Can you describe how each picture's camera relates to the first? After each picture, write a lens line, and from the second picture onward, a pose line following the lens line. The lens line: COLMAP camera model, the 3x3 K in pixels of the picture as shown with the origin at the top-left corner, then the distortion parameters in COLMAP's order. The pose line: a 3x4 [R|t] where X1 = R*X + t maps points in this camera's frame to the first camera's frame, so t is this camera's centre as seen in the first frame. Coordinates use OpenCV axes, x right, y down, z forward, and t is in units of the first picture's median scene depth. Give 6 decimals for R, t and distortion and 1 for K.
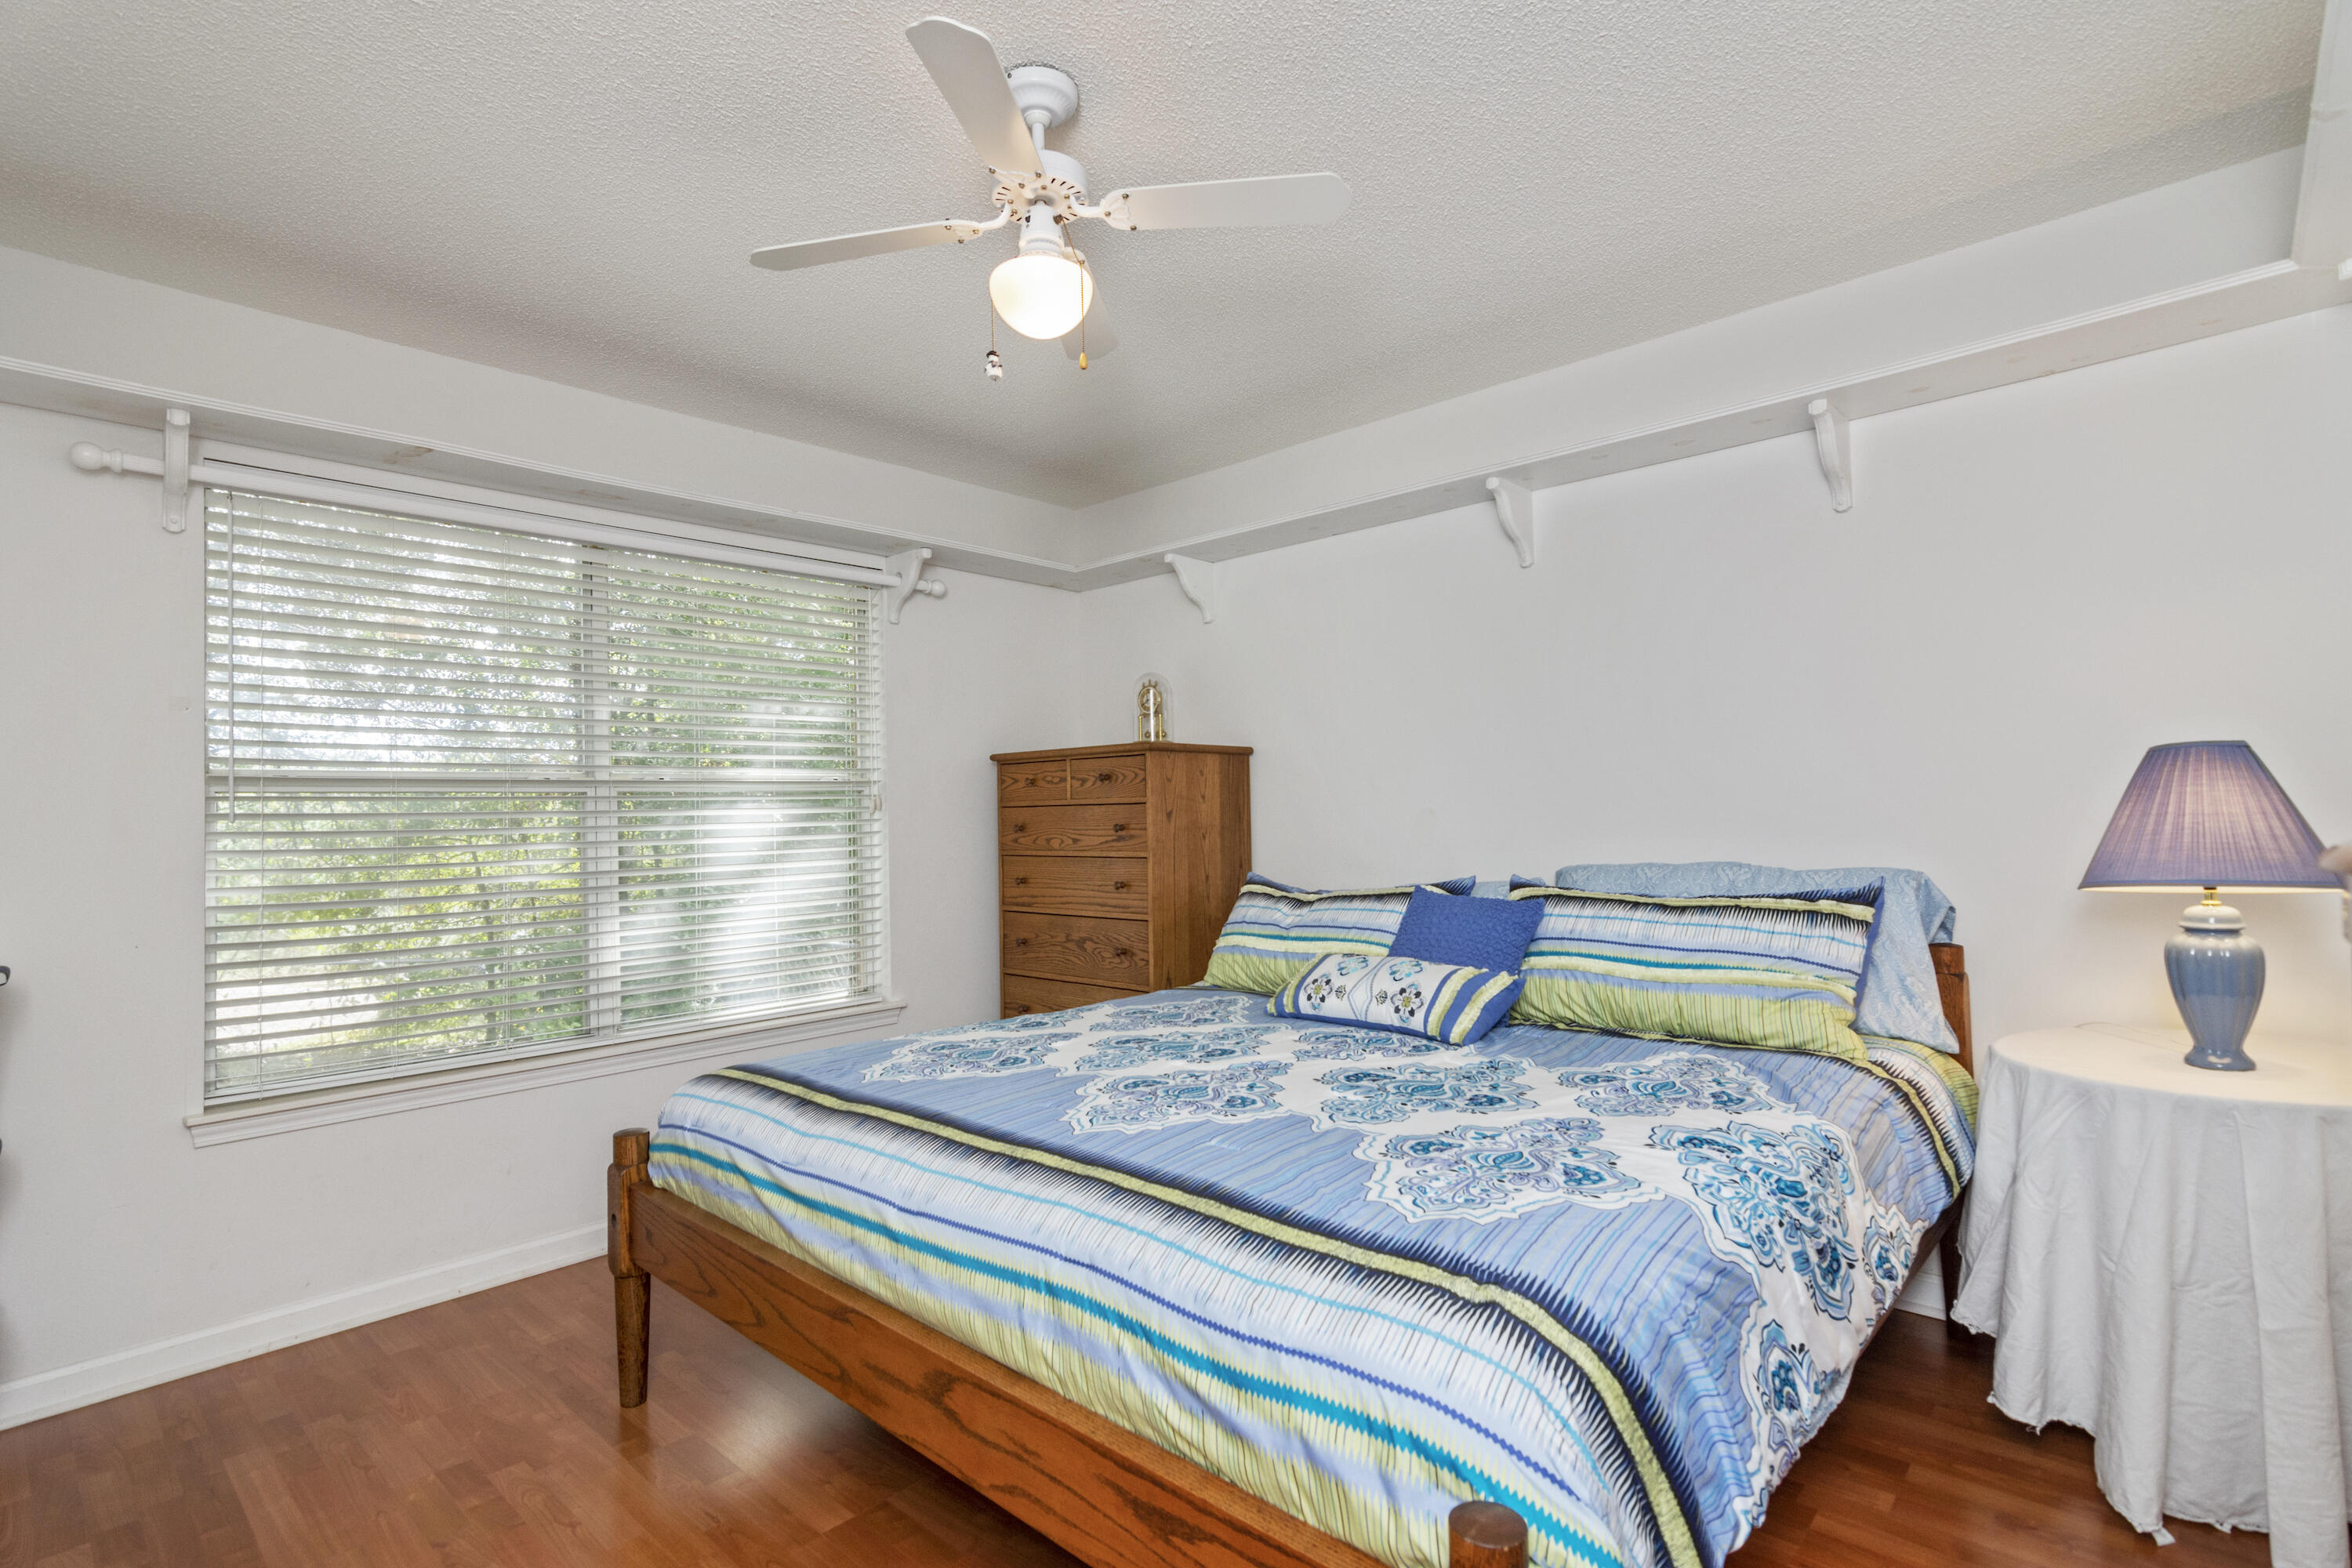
lens RADIAL K [[1128.0, 0, 1182.0], [0, 1128.0, 801.4], [0, 0, 1]] dist [-0.001303, 0.001105]
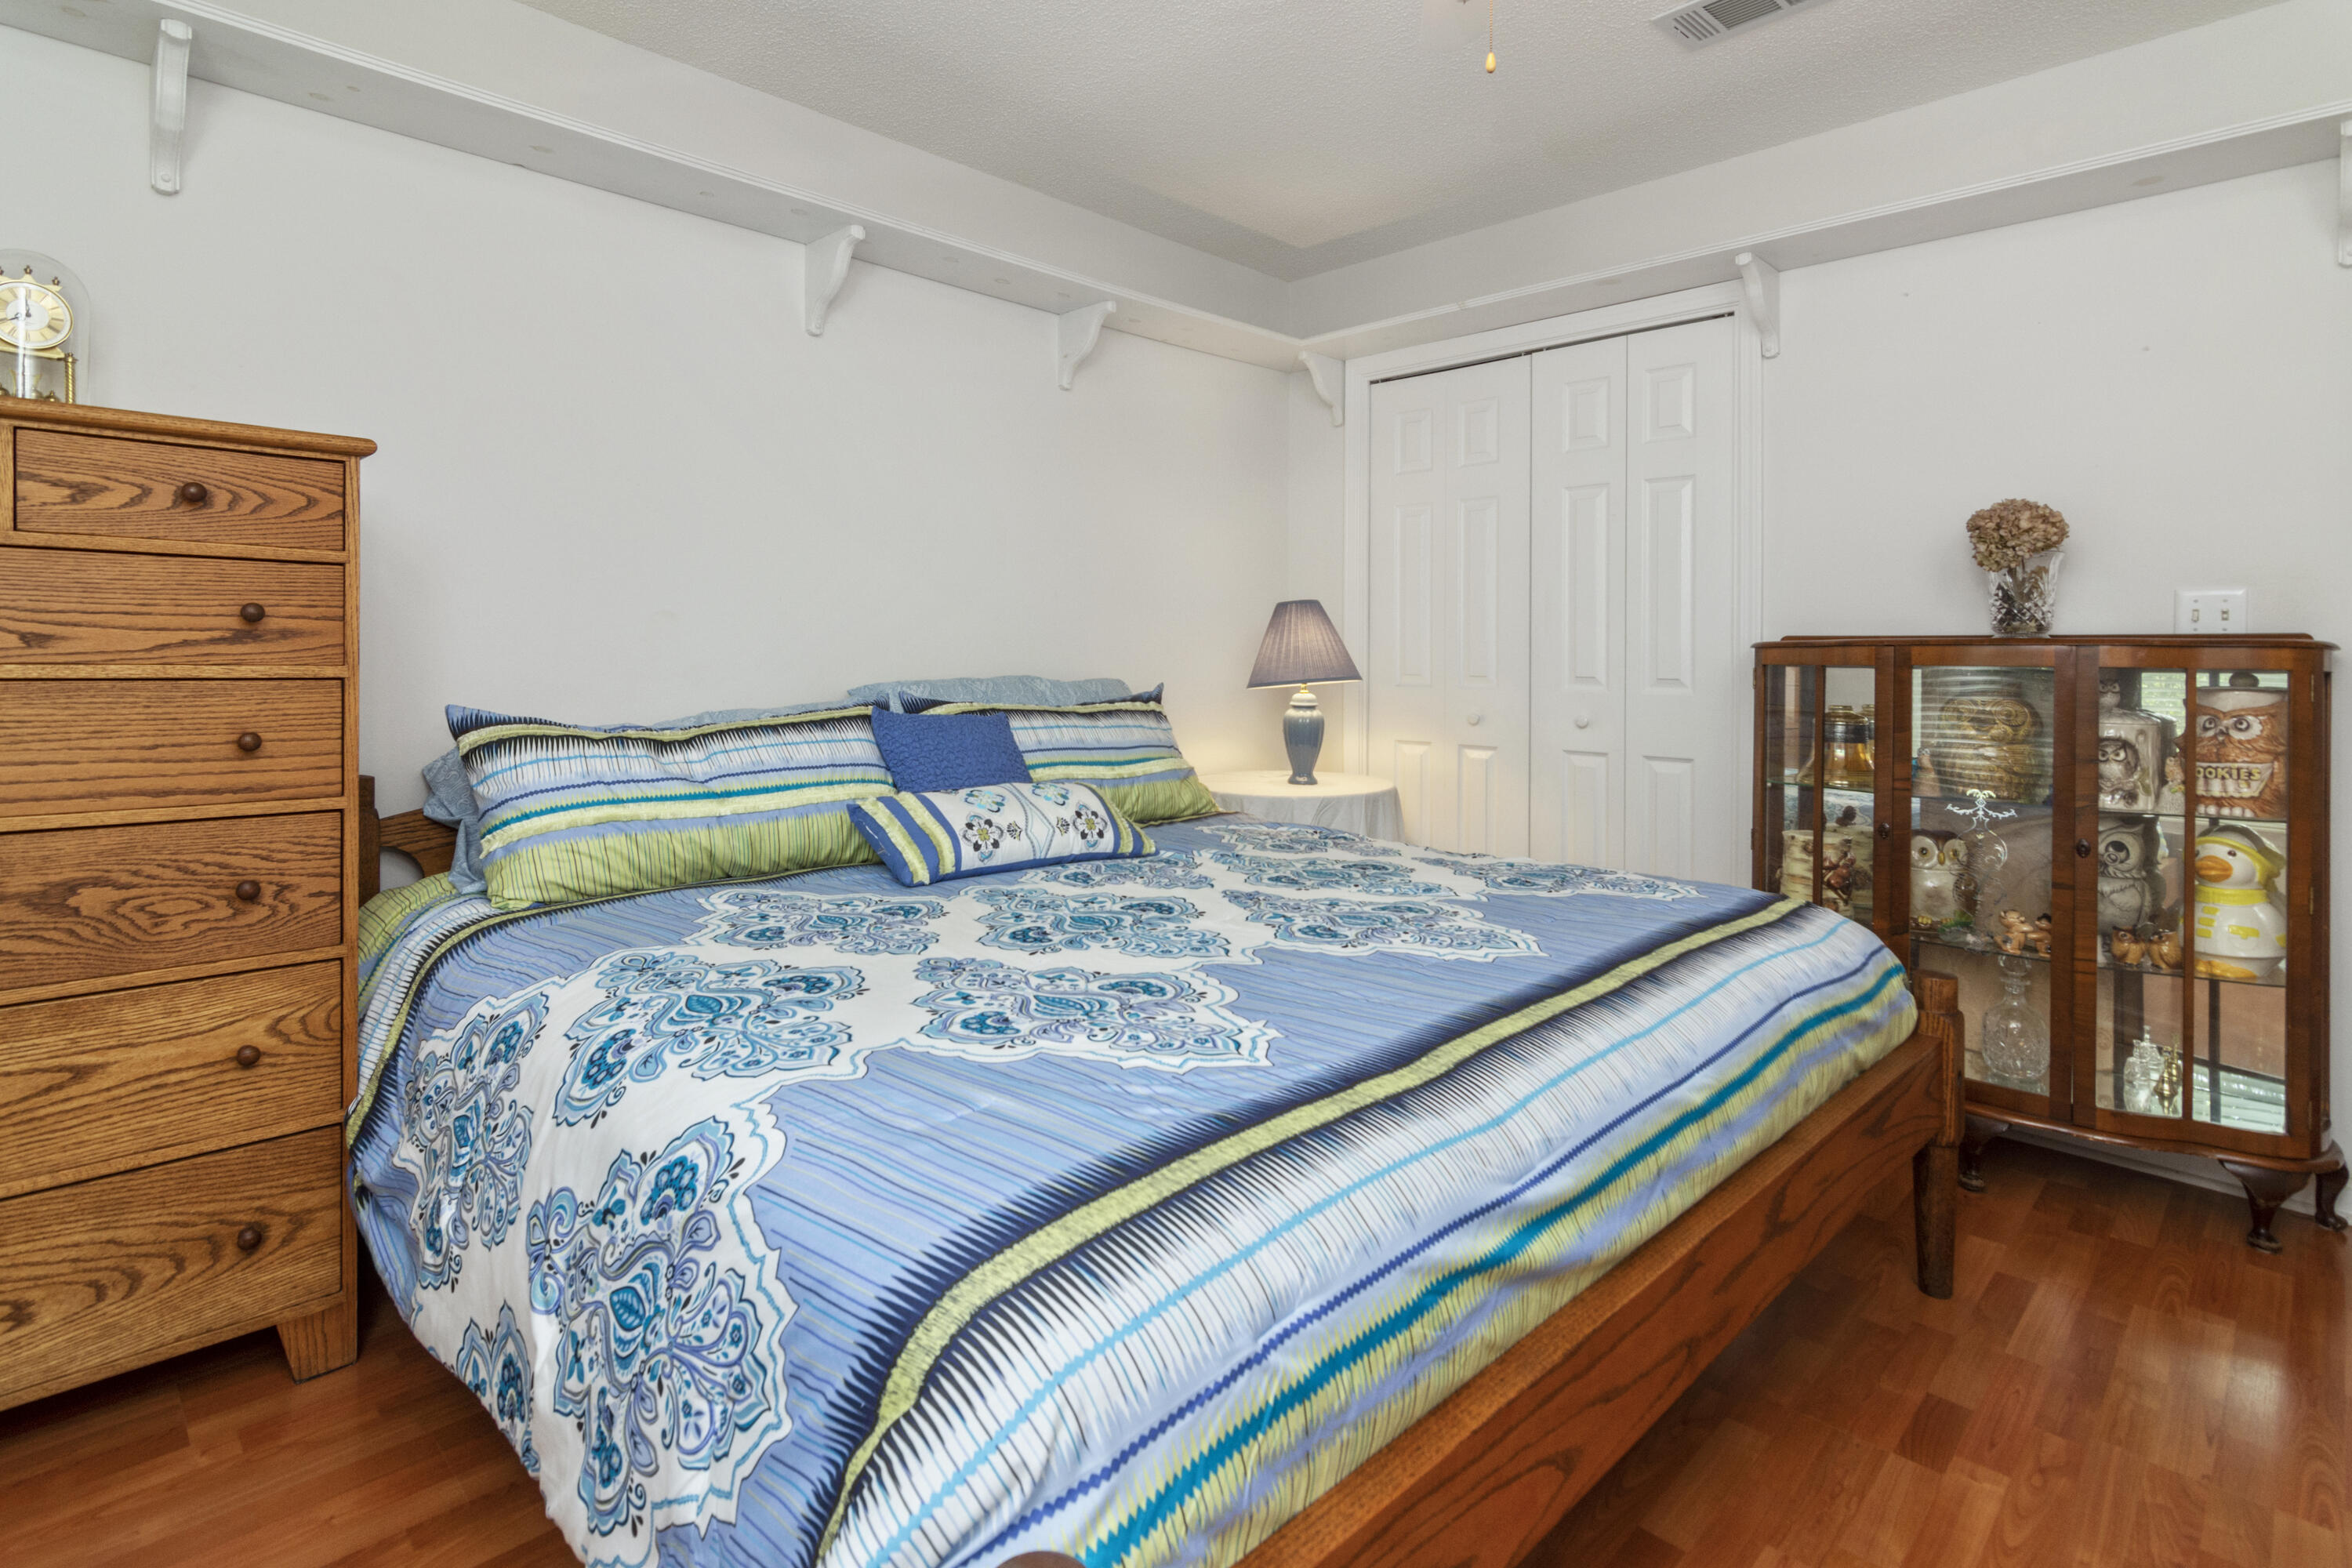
lens RADIAL K [[1158.5, 0, 1175.8], [0, 1158.5, 684.7], [0, 0, 1]] dist [-0.000188, 0.000219]
pose [[0.056786, -0.000096, 0.998386, -0.713407], [-0.018120, 0.999835, 0.001127, 0.064940], [-0.998222, -0.018154, 0.056775, 0.882518]]
